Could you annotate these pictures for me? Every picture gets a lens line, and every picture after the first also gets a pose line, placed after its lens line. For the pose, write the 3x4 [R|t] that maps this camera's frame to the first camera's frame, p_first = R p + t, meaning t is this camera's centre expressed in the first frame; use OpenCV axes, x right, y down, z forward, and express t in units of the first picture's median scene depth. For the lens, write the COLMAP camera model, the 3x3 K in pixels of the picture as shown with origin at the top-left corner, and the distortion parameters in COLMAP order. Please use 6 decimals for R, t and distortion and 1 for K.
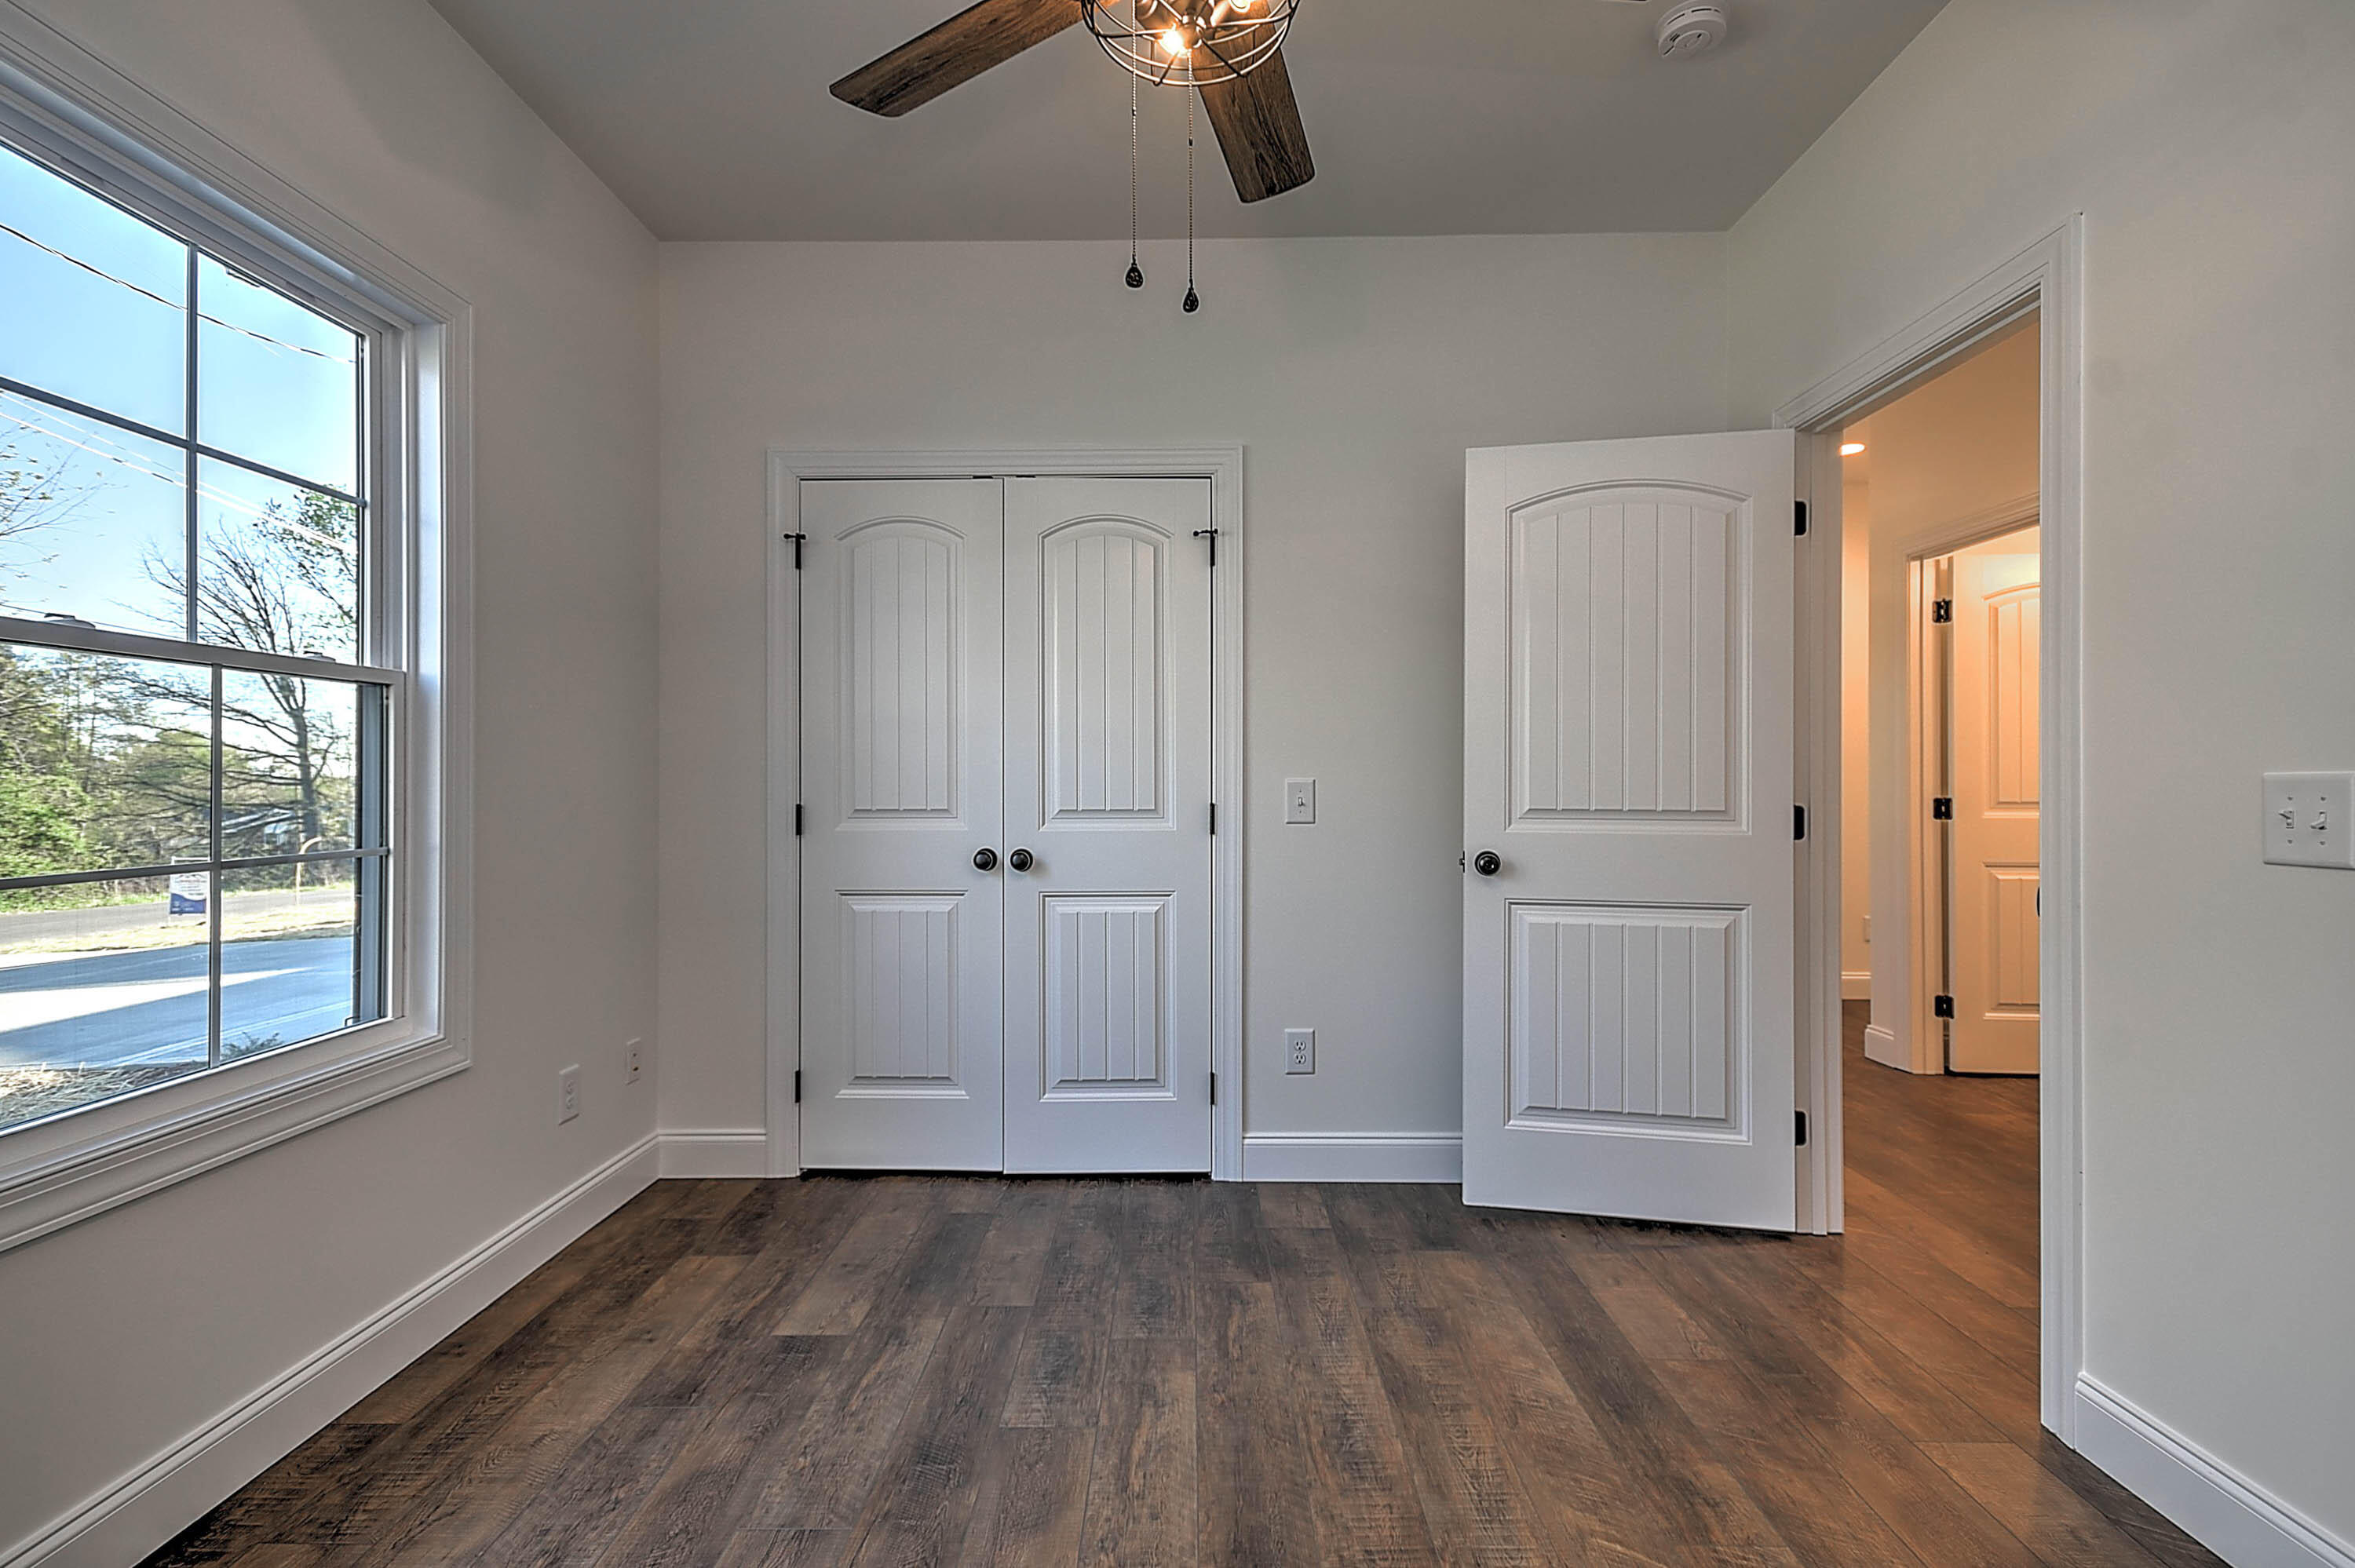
lens RADIAL K [[1057.0, 0, 1177.5], [0, 1057.0, 784.0], [0, 0, 1]] dist [-0.000108, -0.008954]
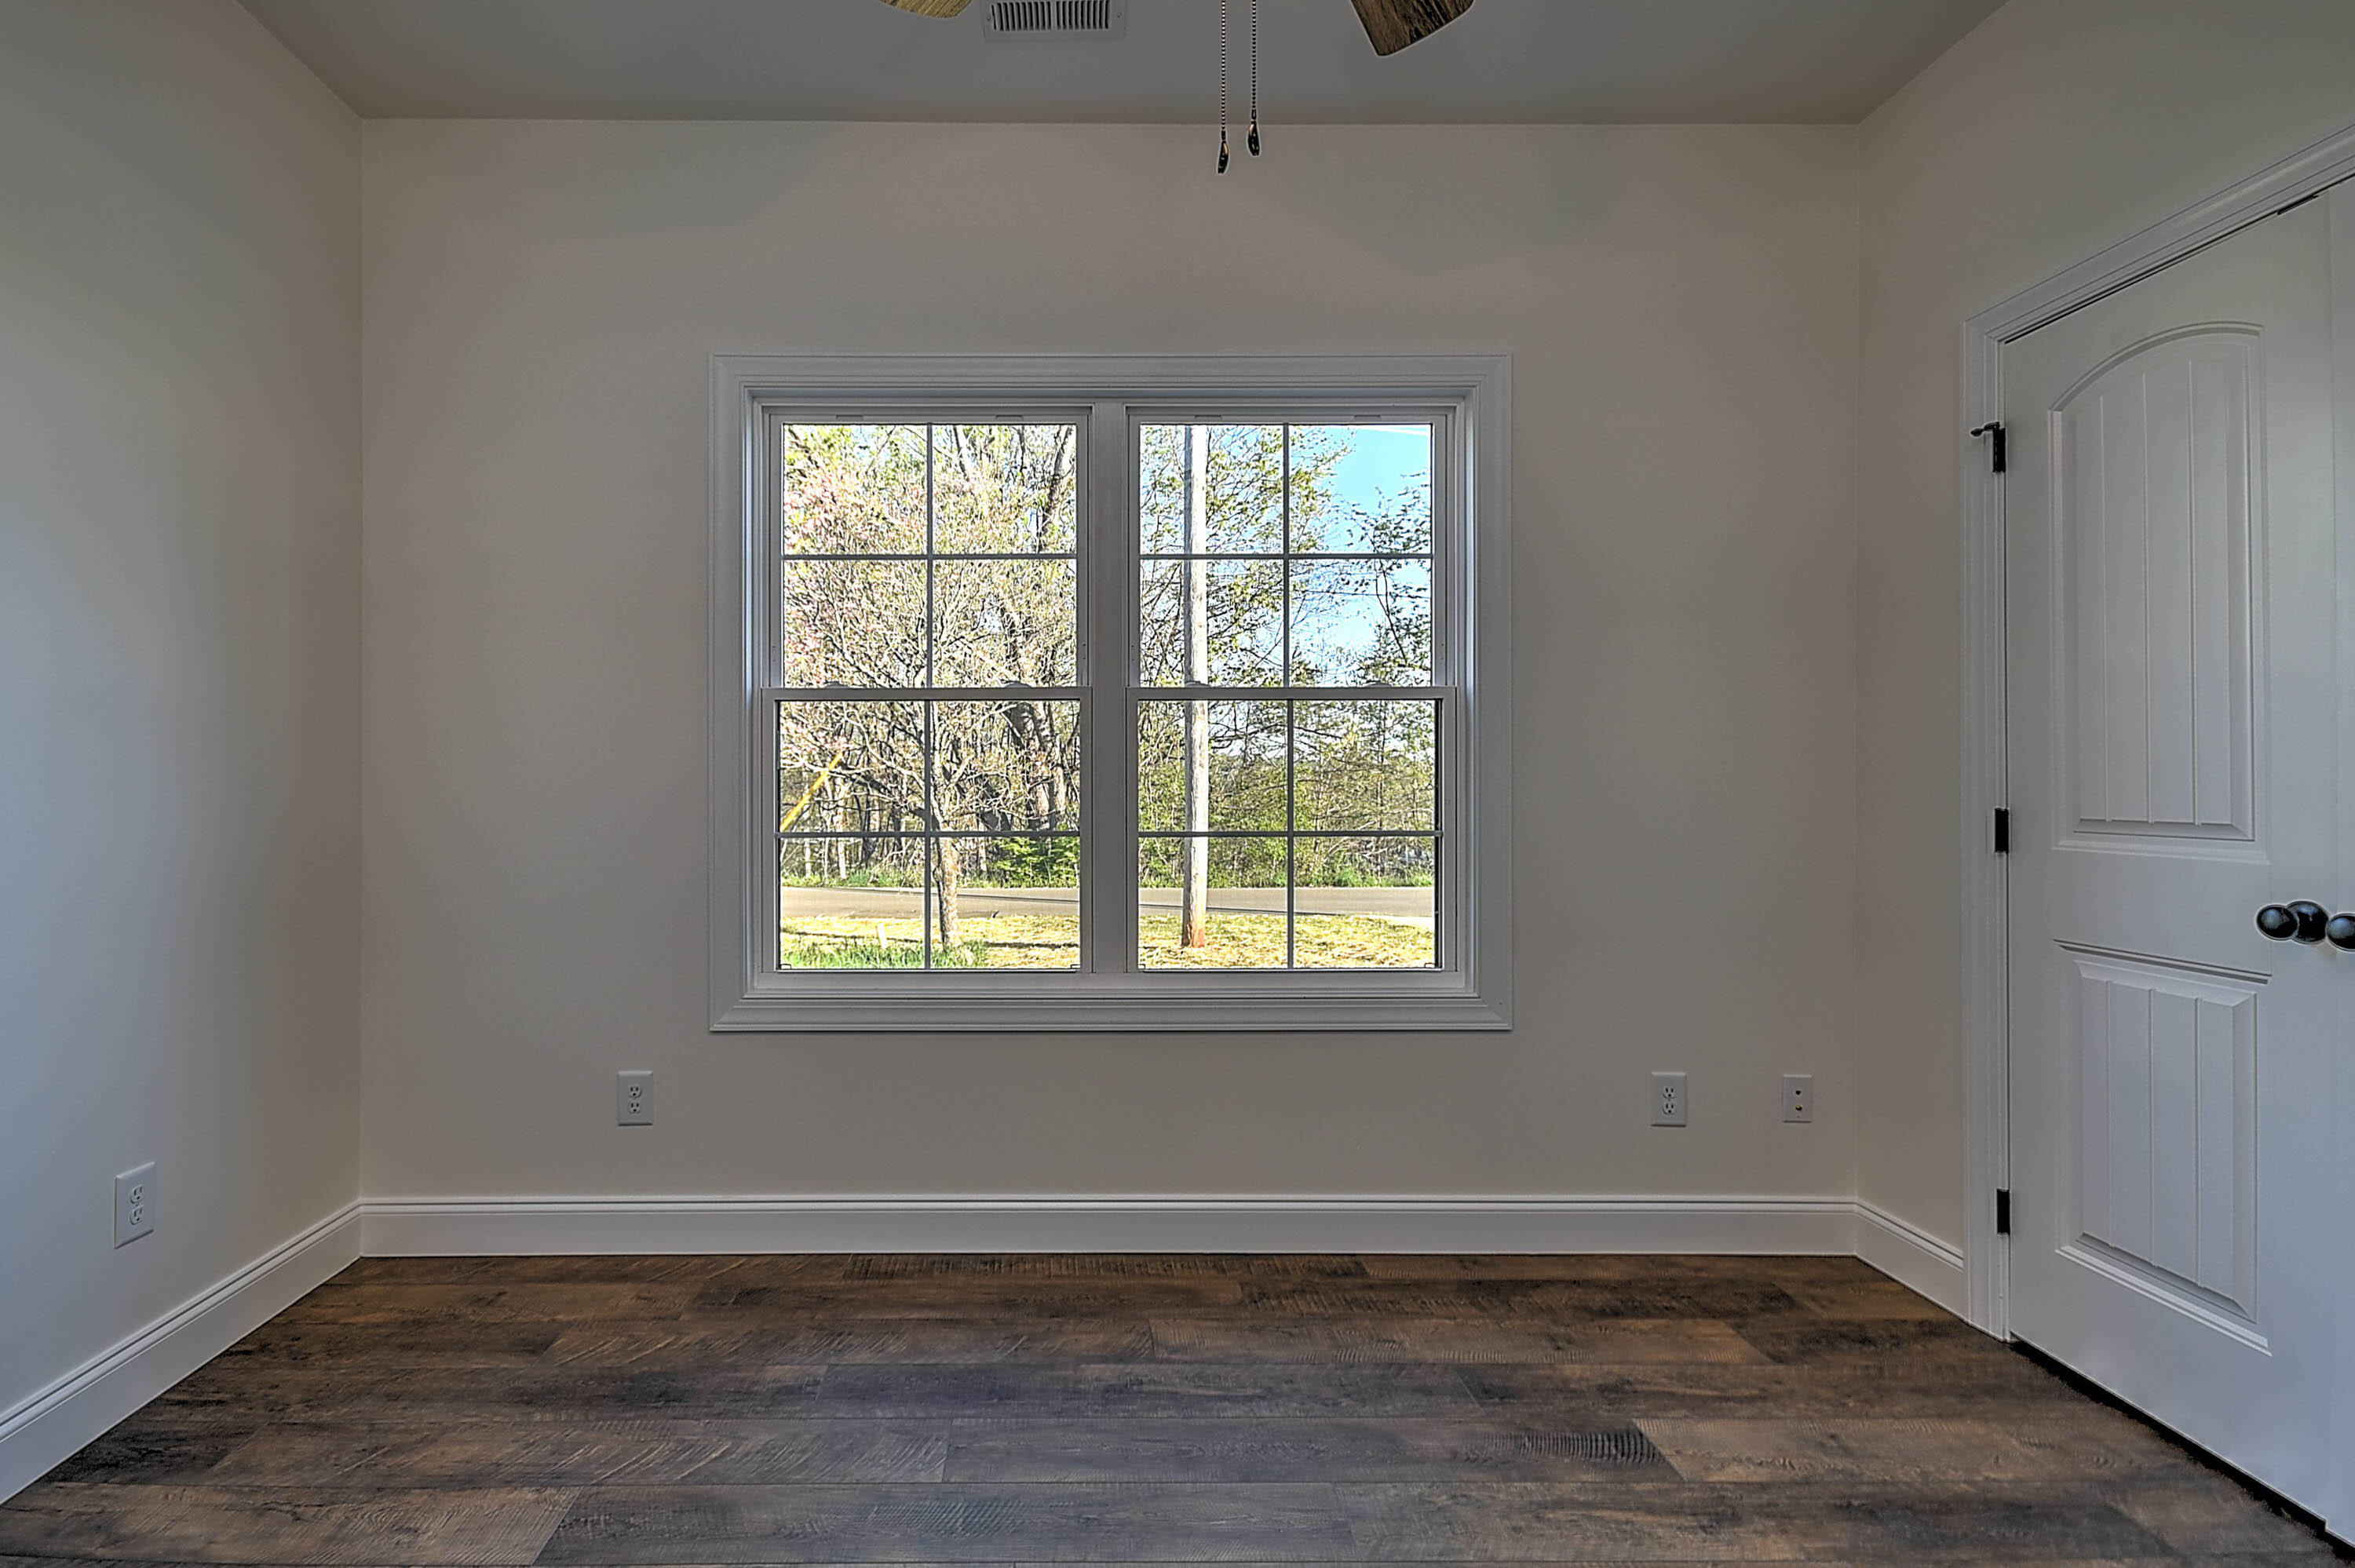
lens RADIAL K [[1149.2, 0, 1177.5], [0, 1149.2, 784.0], [0, 0, 1]] dist [0.017109, -0.022694]
pose [[0.014382, 0.004913, -0.999884, 0.529726], [-0.001976, 0.999986, 0.004885, 0.000229], [0.999895, 0.001905, 0.014392, 0.595438]]
